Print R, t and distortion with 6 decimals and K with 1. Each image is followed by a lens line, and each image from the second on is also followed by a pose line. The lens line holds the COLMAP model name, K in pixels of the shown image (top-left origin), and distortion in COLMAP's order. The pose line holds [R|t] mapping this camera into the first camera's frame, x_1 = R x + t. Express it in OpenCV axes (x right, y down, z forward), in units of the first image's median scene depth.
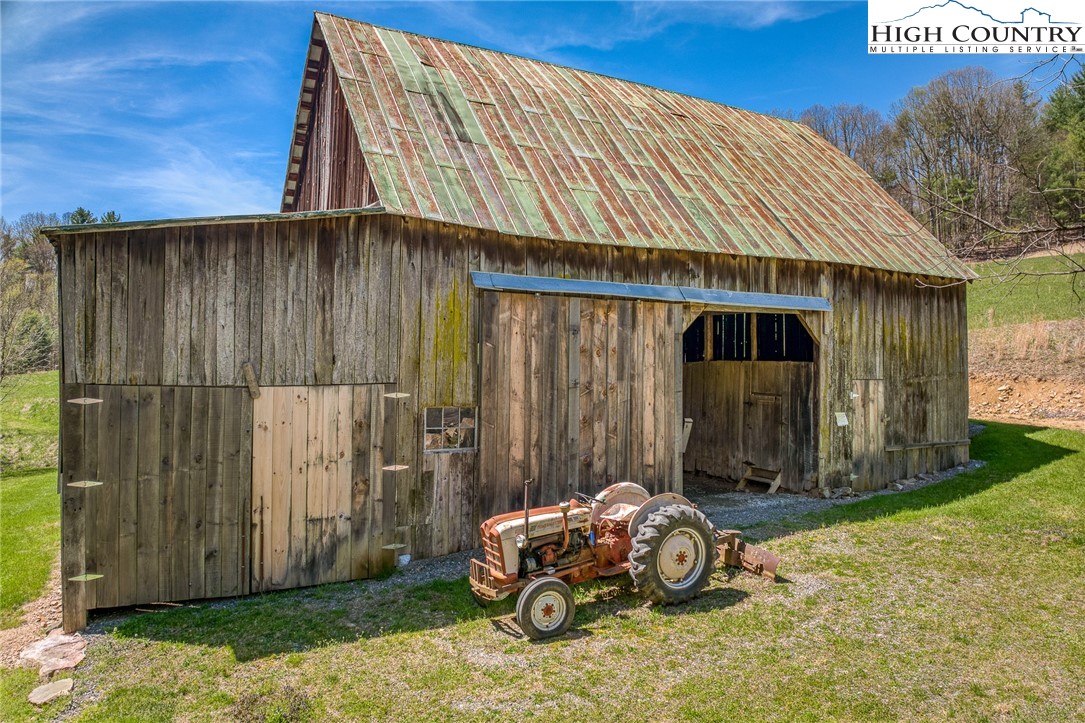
lens RADIAL K [[762.5, 0, 546.2], [0, 762.5, 360.9], [0, 0, 1]] dist [-0.059730, -0.020352]
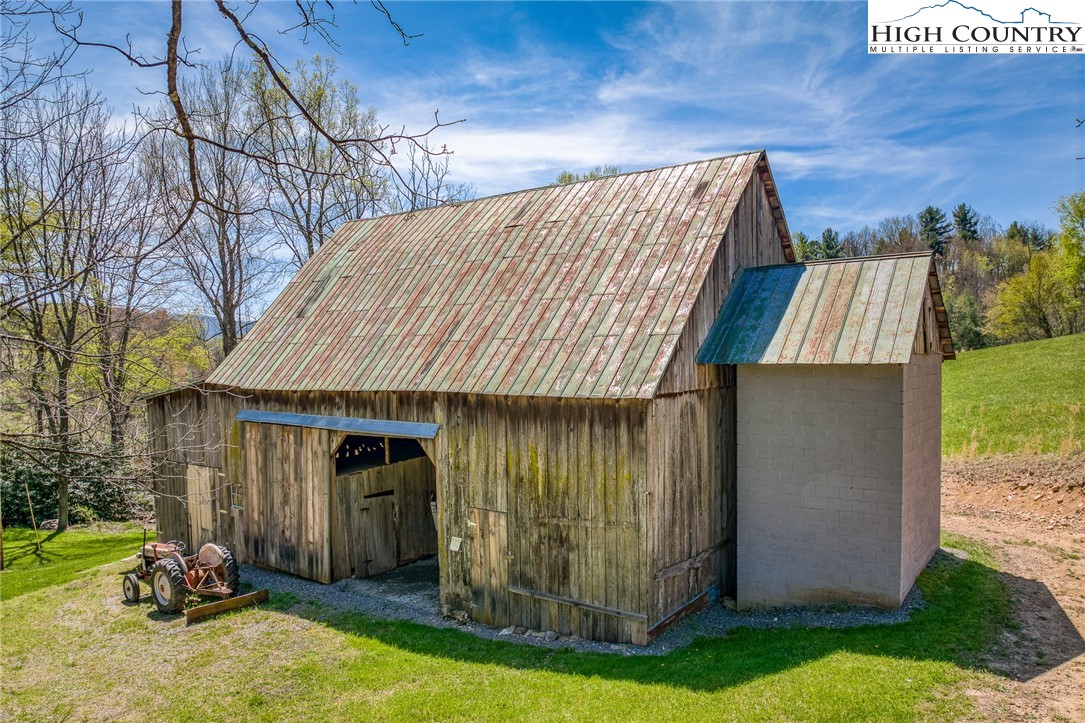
lens RADIAL K [[762.5, 0, 547.5], [0, 762.5, 365.0], [0, 0, 1]] dist [-0.059730, -0.020352]
pose [[0.413547, 0.003980, -0.910474, 1.362657], [0.025399, 0.999551, 0.015906, -0.175070], [0.910128, -0.029703, 0.413260, 0.697045]]
